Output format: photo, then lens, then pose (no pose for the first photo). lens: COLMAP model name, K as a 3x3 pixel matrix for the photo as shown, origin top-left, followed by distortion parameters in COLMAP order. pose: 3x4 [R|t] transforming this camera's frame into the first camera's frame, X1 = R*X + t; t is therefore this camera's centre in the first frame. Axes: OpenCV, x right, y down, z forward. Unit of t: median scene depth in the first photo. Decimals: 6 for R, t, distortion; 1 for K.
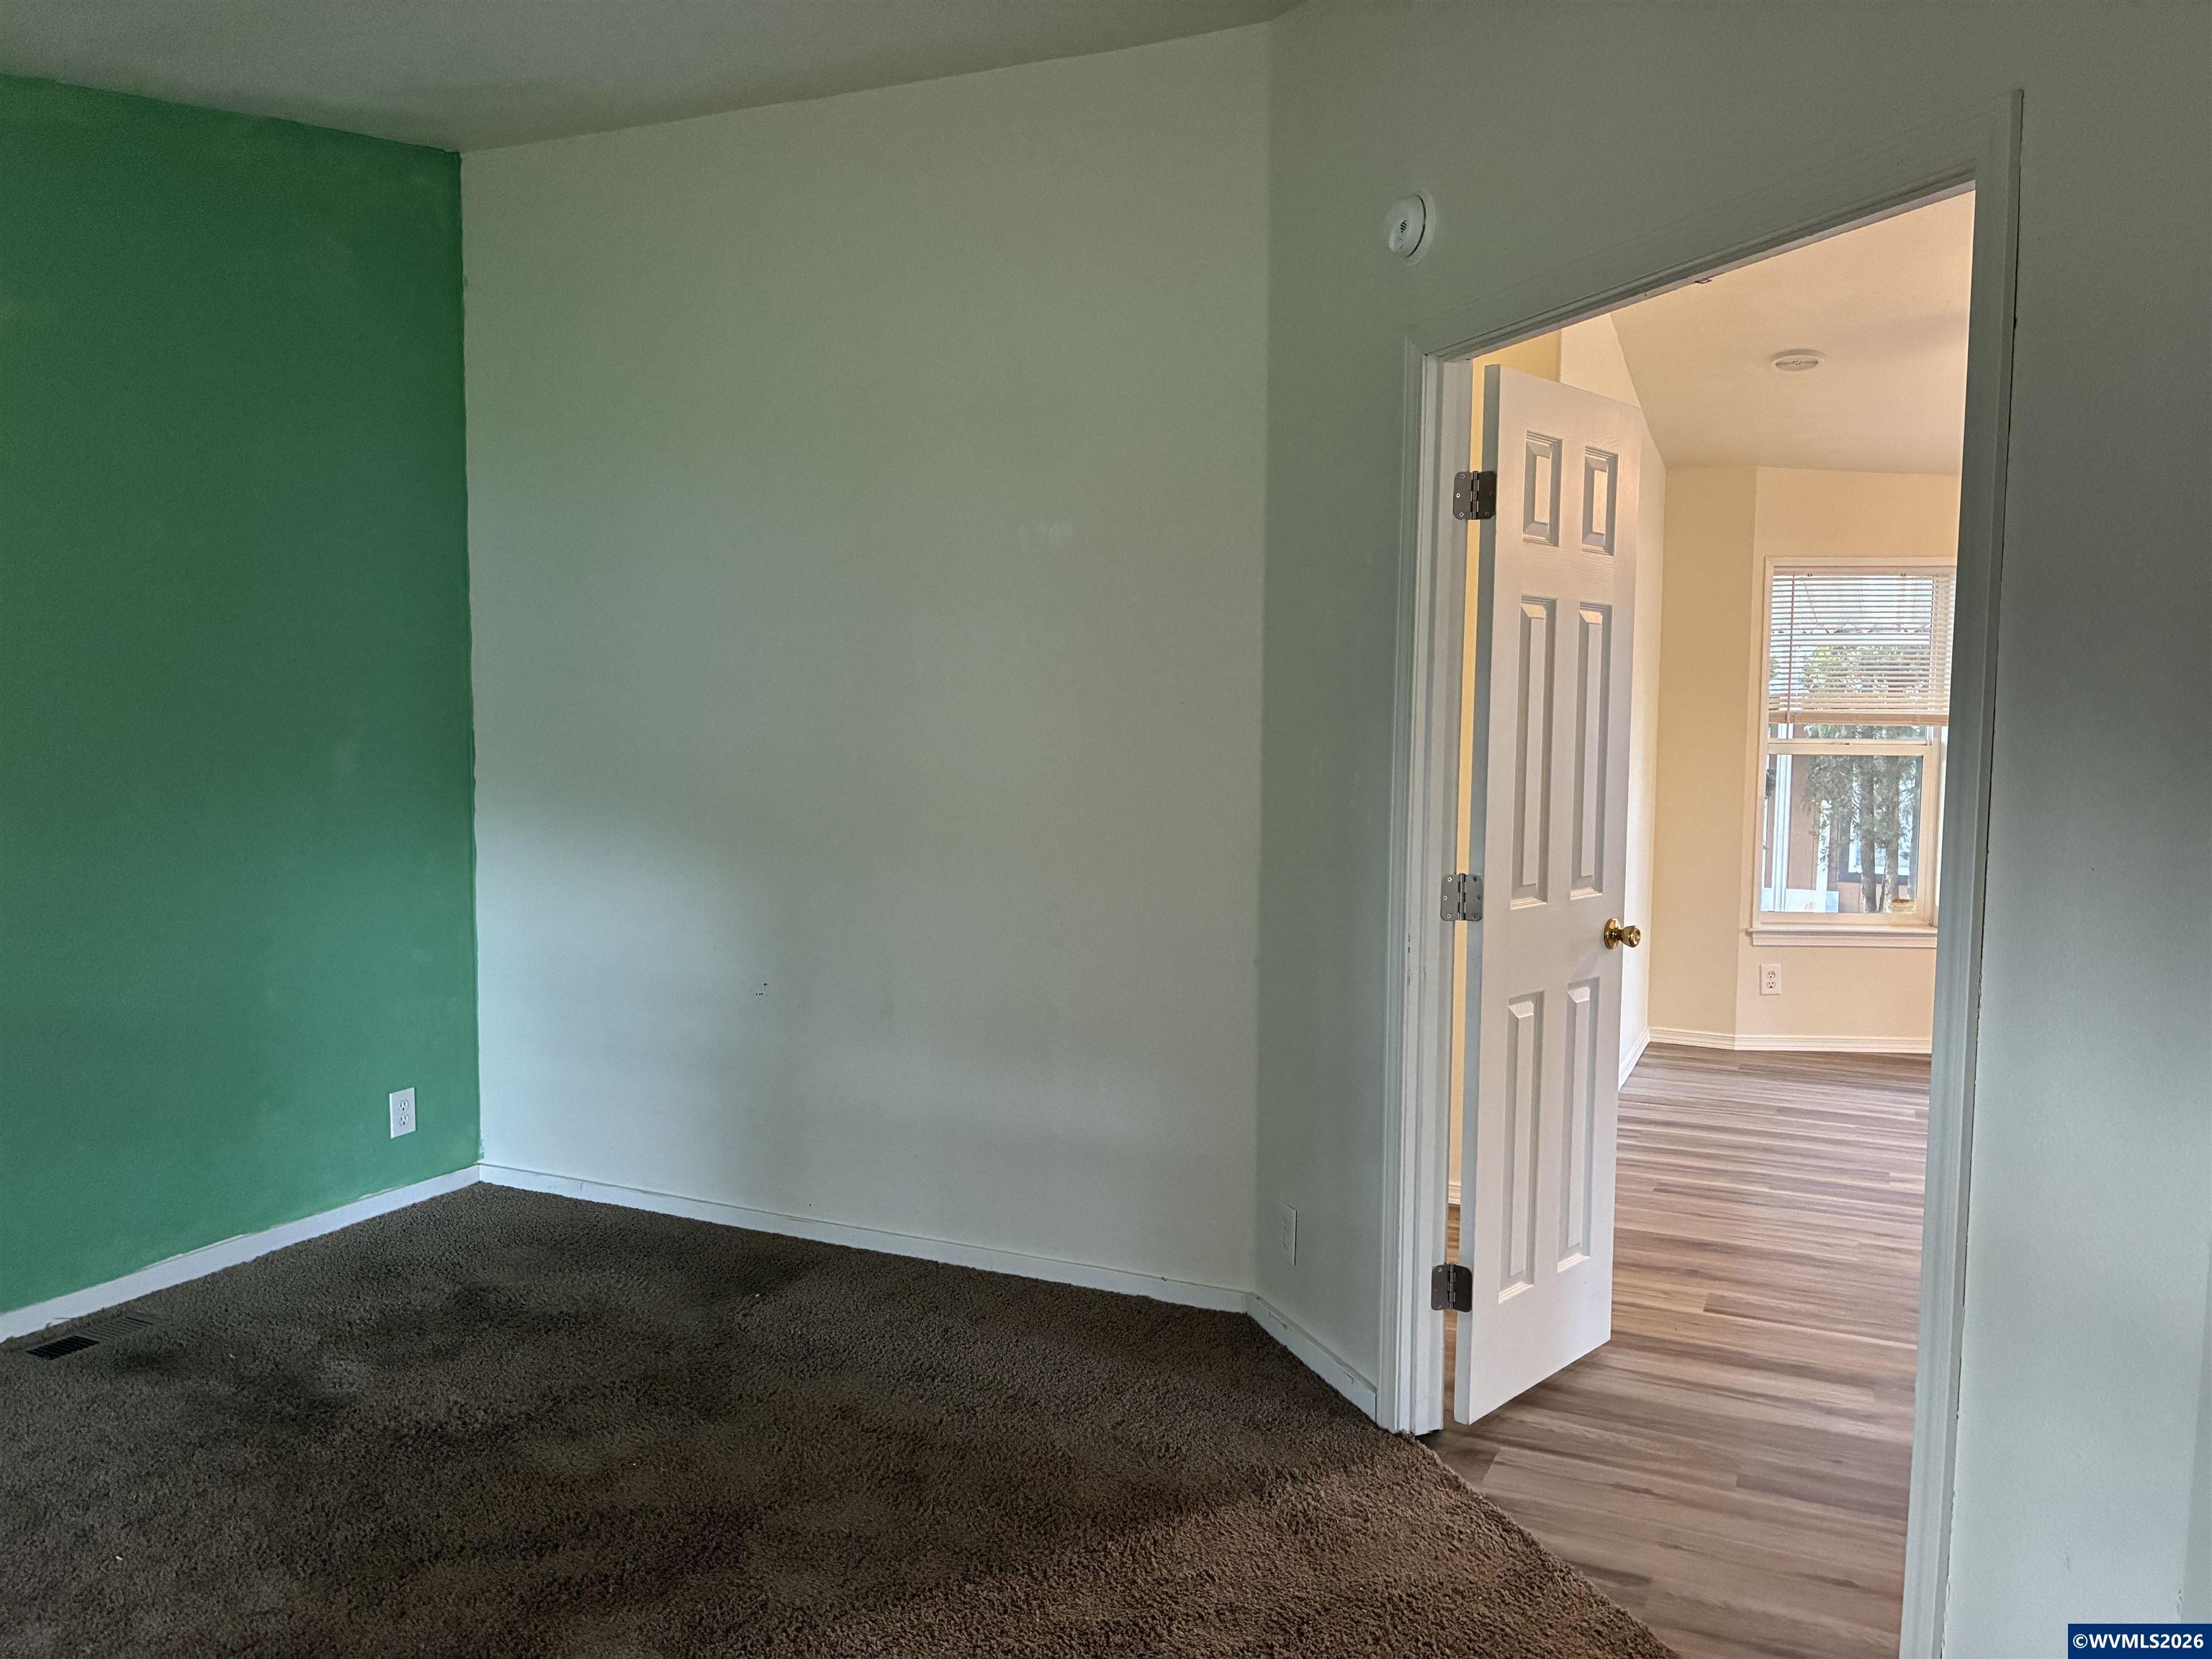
lens RADIAL K [[1660.6, 0, 1109.0], [0, 1660.6, 816.3], [0, 0, 1]] dist [0.066013, -0.090744]
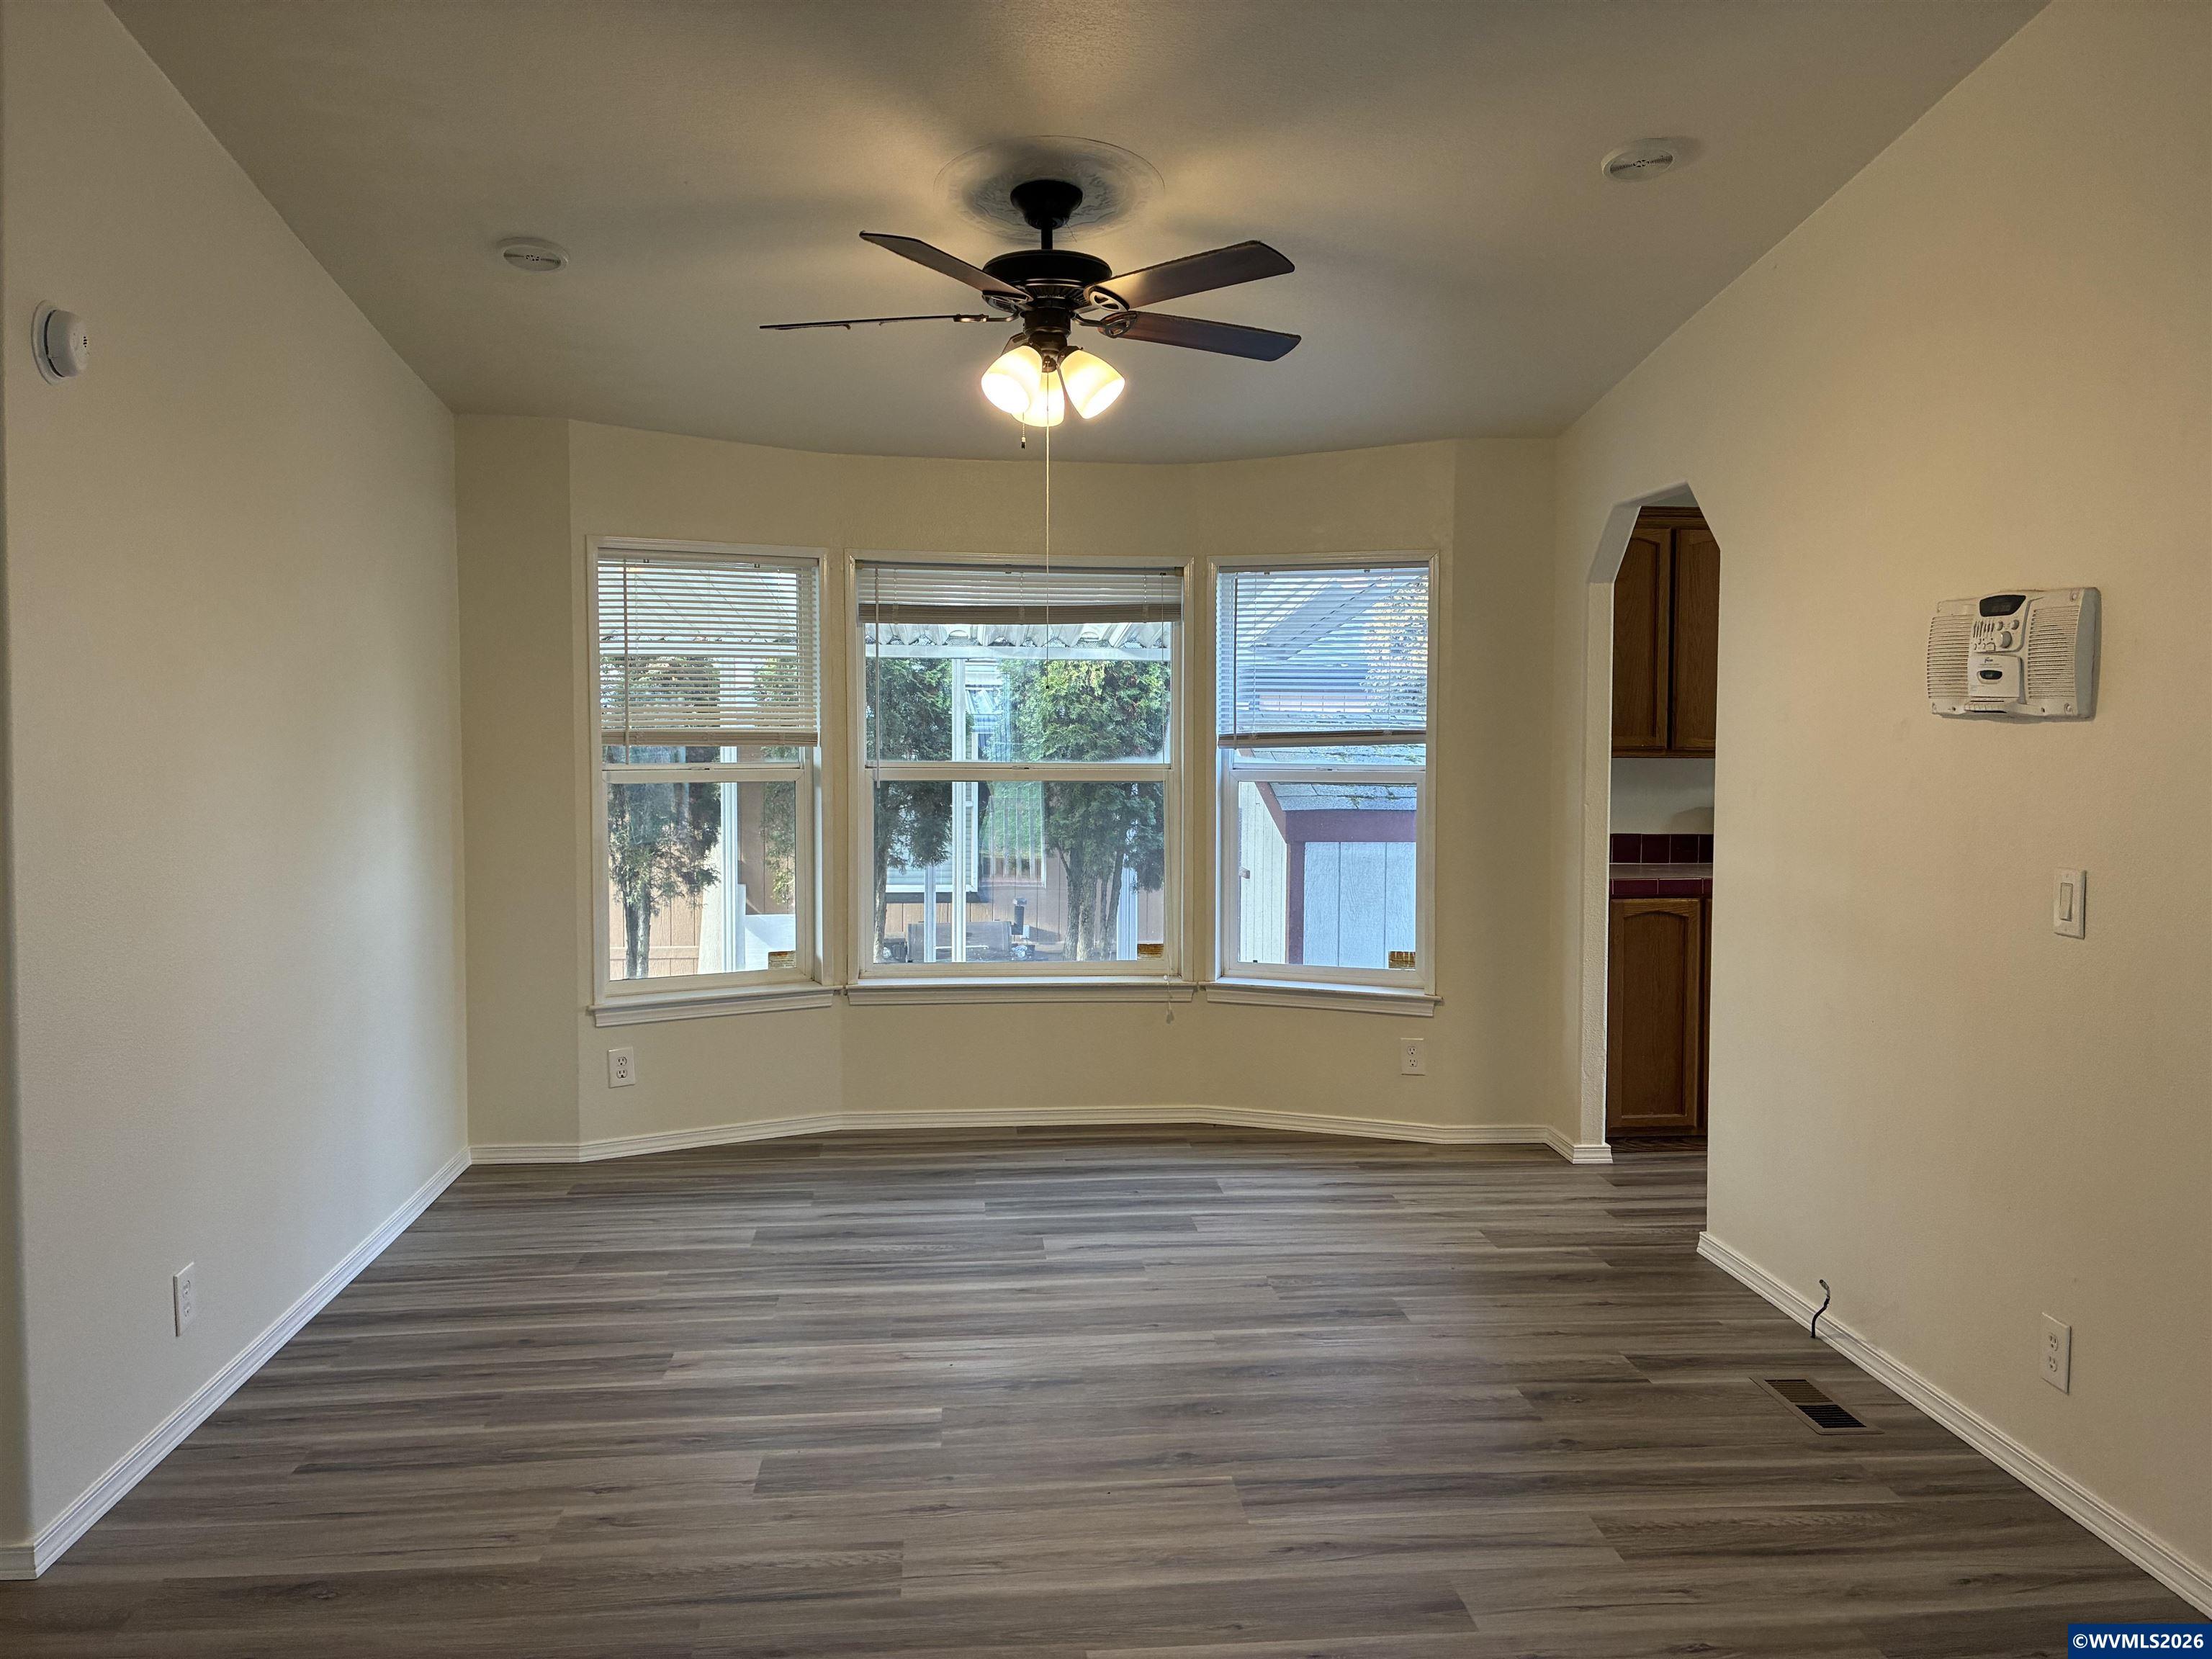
lens RADIAL K [[1660.6, 0, 1109.0], [0, 1660.6, 816.3], [0, 0, 1]] dist [0.066013, -0.090744]
pose [[0.863596, -0.037697, 0.502772, 0.200940], [0.042287, 0.999103, 0.002275, -0.013695], [-0.502407, 0.019296, 0.864416, 0.194993]]
